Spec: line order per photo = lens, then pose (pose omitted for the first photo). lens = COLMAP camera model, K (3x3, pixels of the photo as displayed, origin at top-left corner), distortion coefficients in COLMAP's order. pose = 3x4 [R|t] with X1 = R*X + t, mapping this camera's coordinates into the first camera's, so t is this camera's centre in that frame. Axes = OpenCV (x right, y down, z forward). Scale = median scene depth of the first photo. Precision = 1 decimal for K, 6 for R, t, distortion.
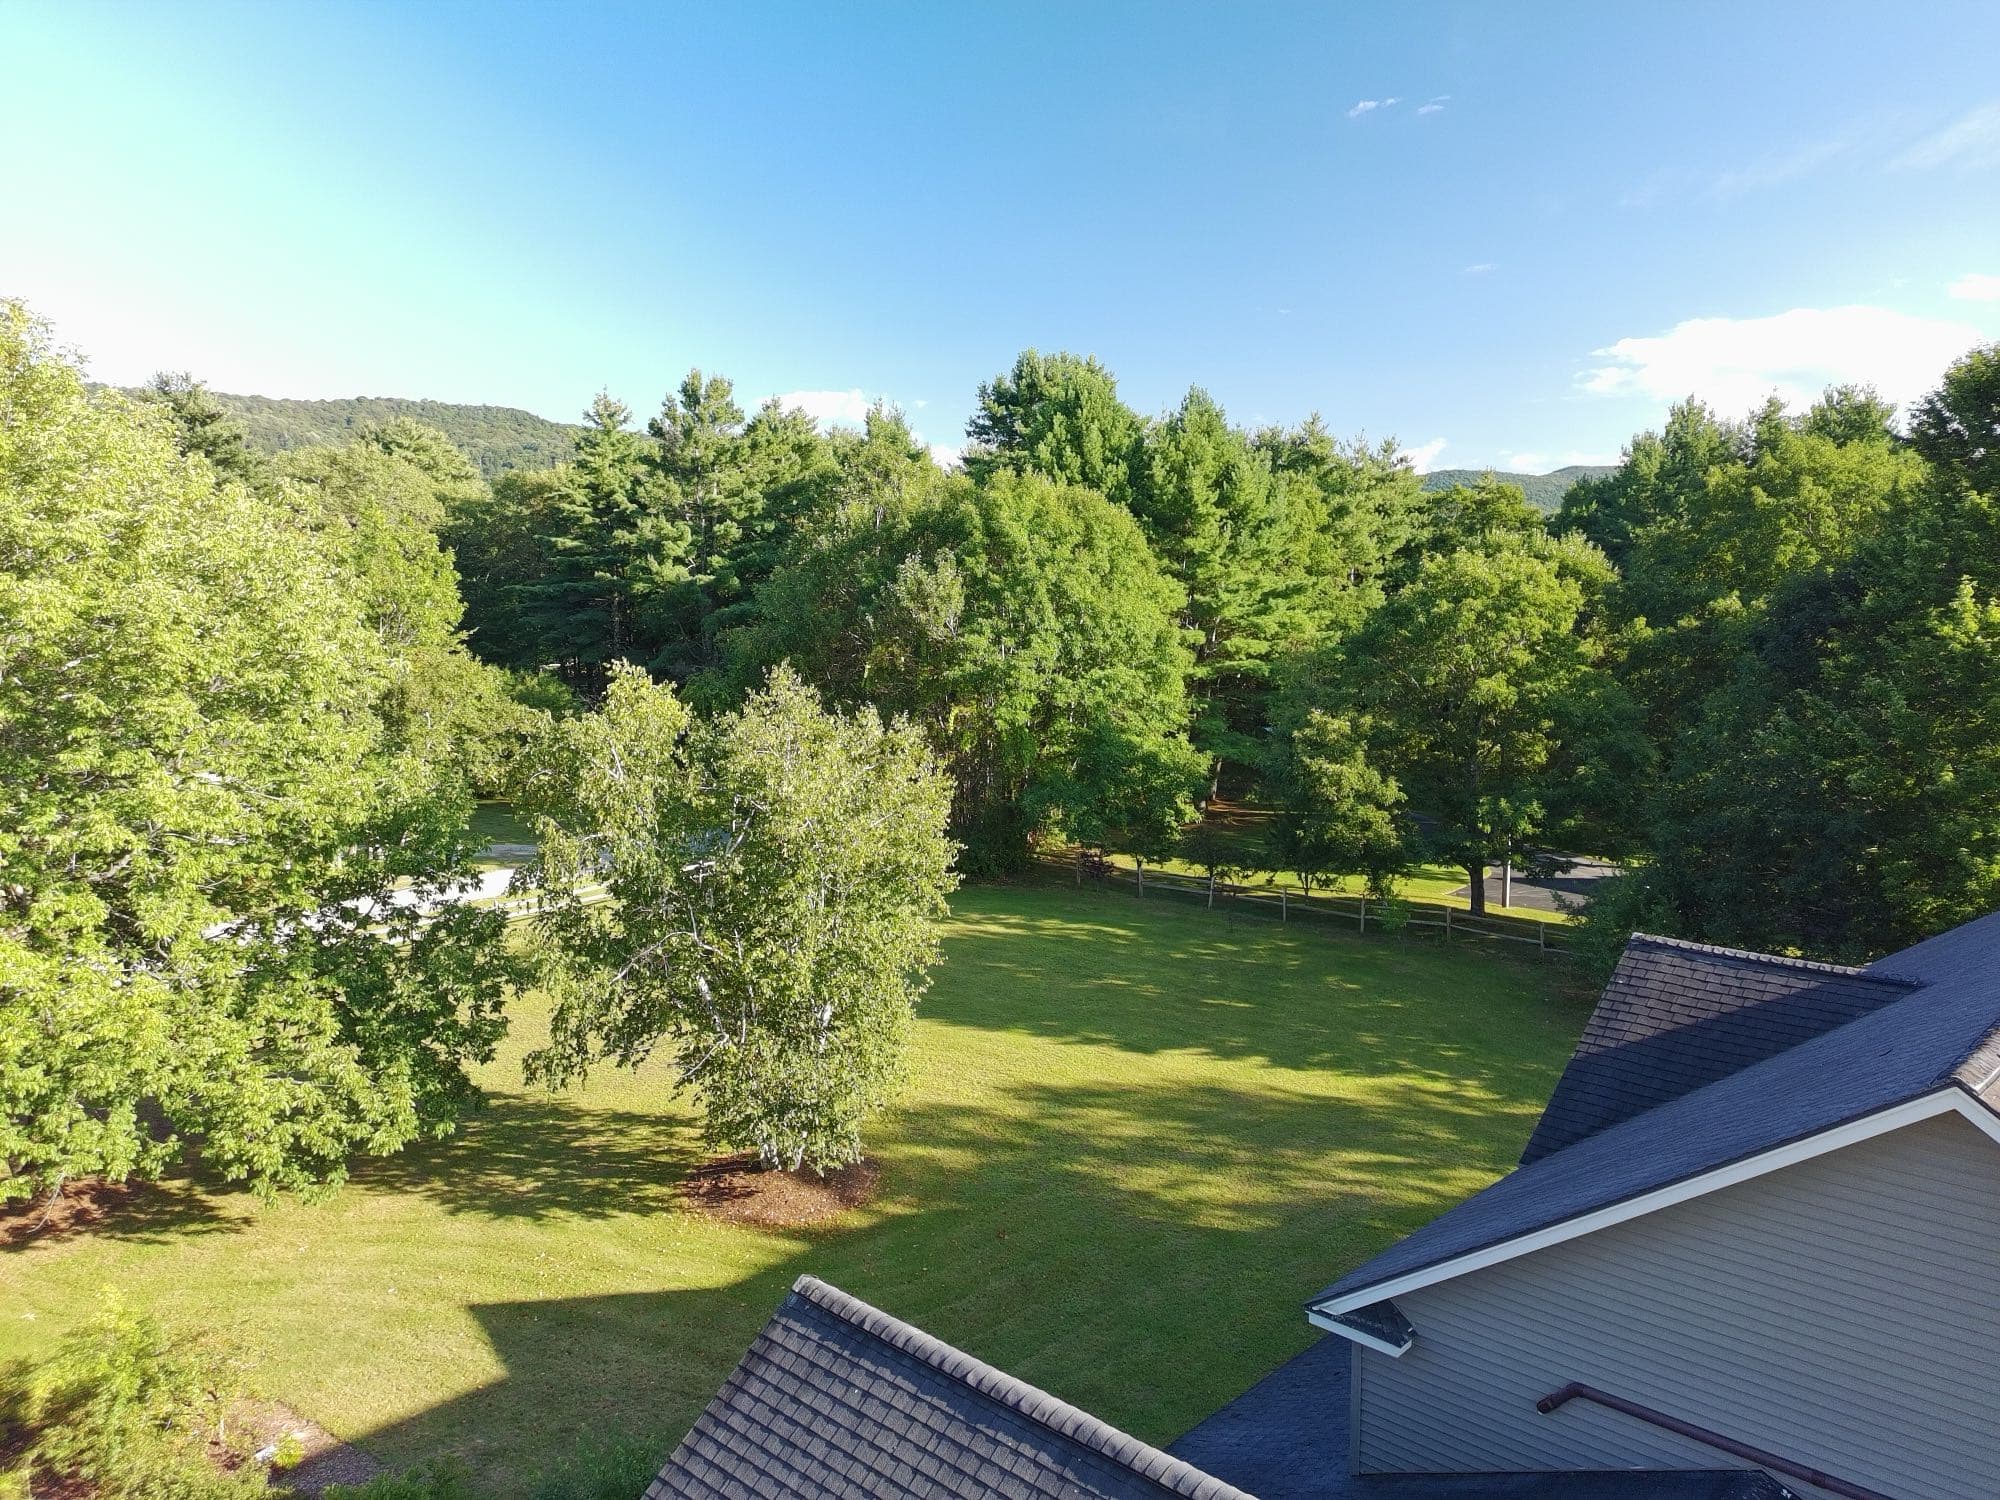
lens RADIAL K [[1475.2, 0, 1009.1], [0, 1475.2, 753.2], [0, 0, 1]] dist [0.053666, -0.001781]
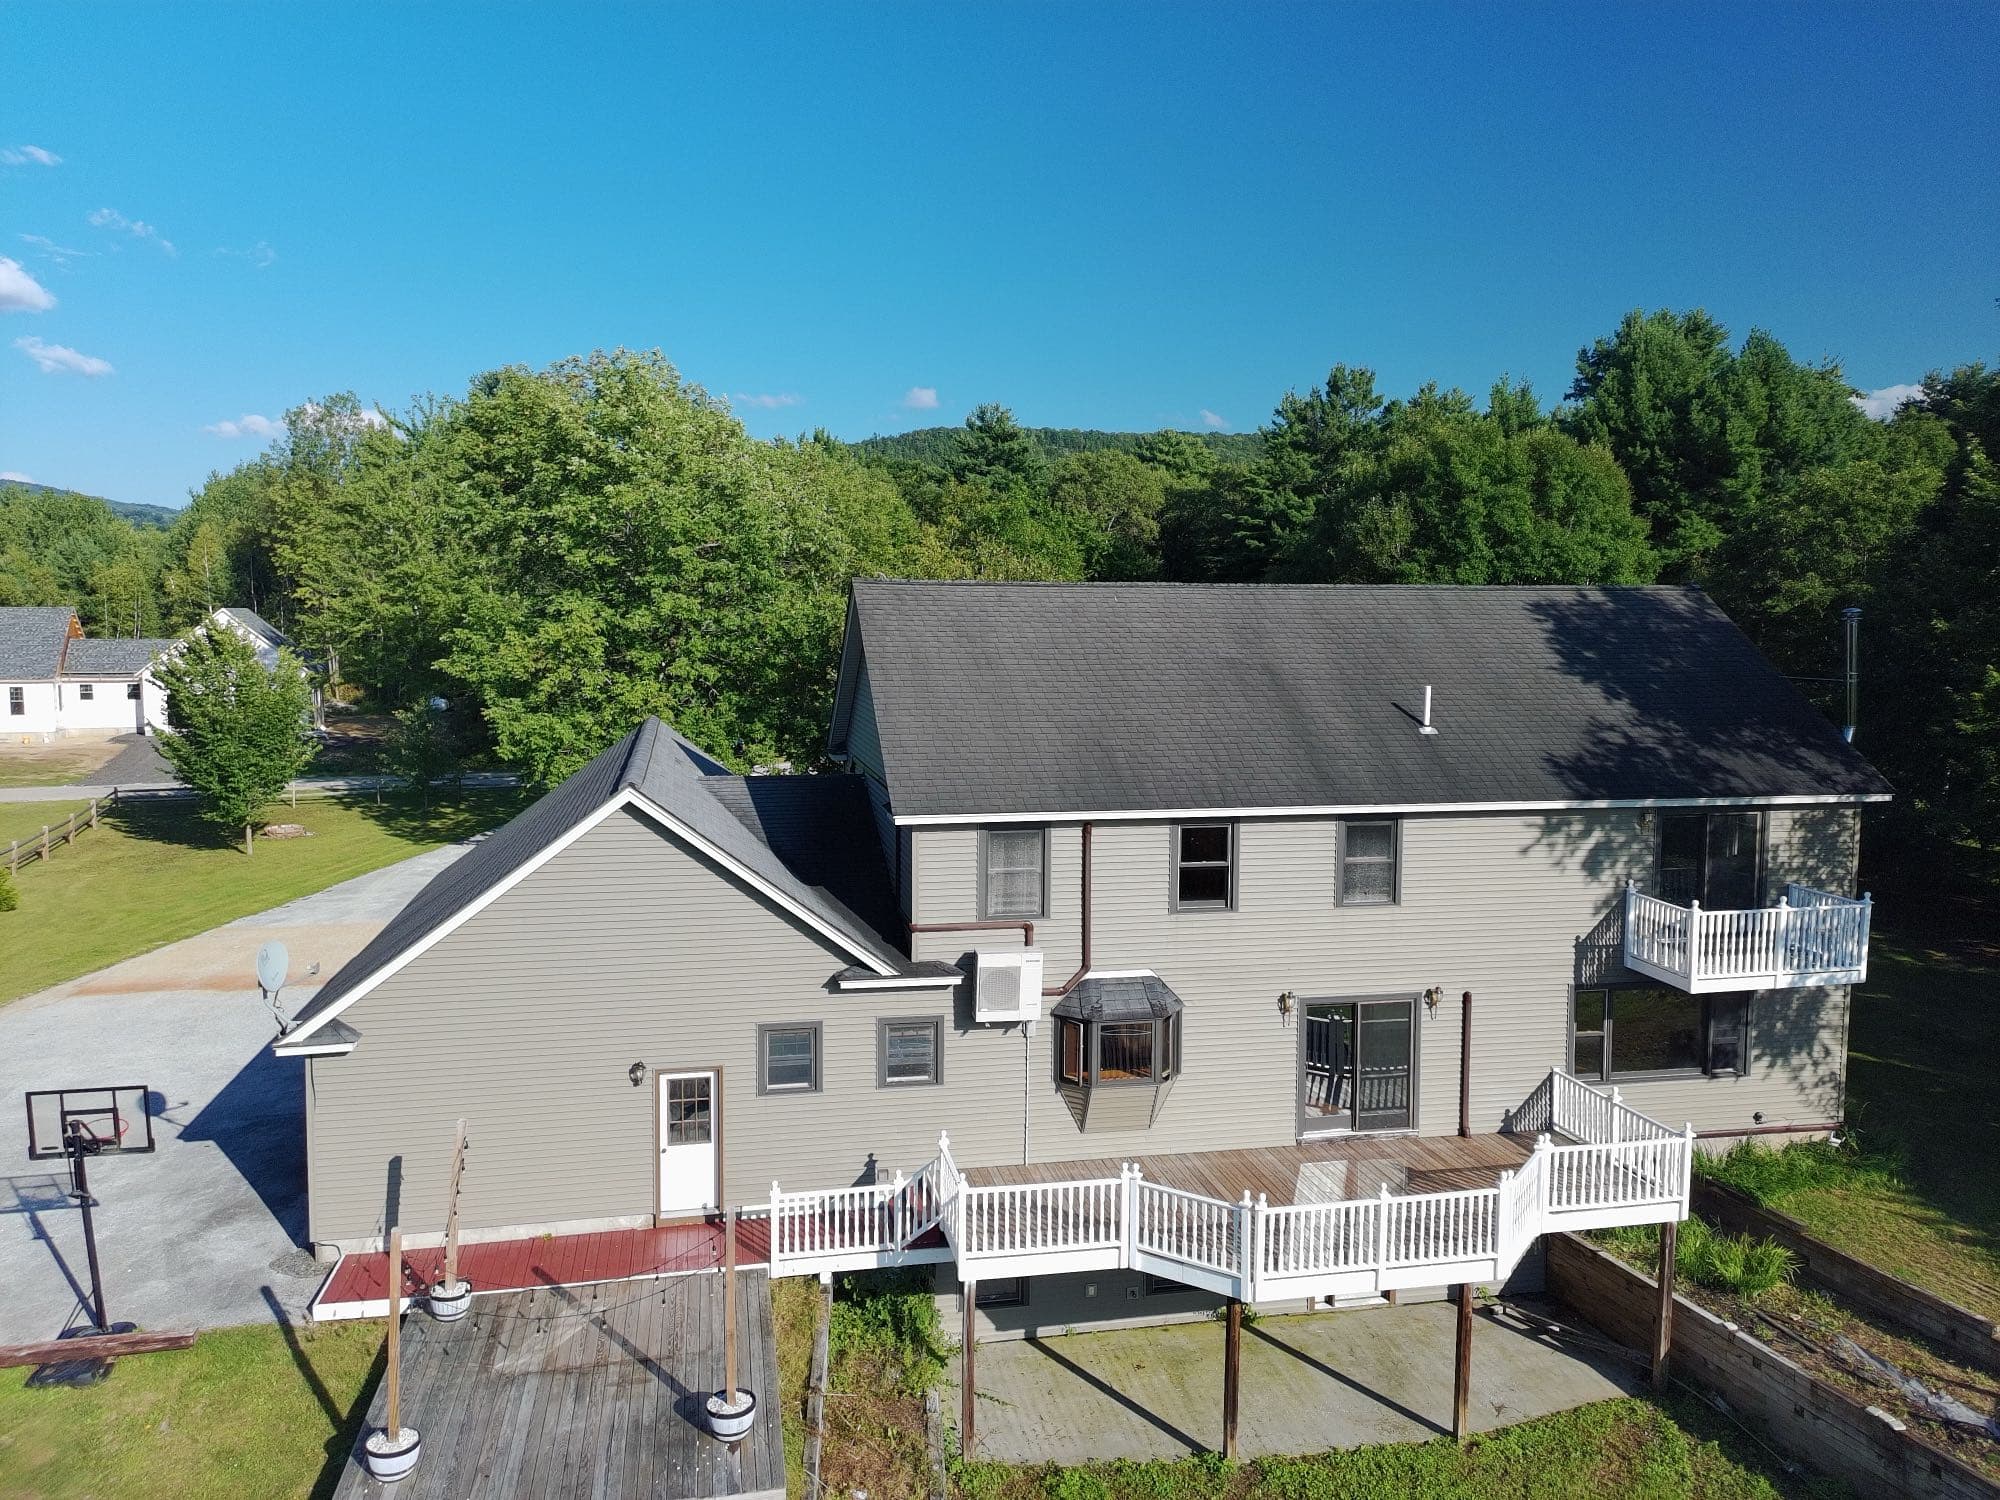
lens RADIAL K [[1470.3, 0, 1003.1], [0, 1470.3, 751.4], [0, 0, 1]] dist [0.085454, -0.090066]
pose [[0.821489, 0.057800, -0.567287, 0.306406], [-0.064250, 0.997896, 0.008633, 0.063517], [0.566593, 0.029357, 0.823475, -0.118164]]
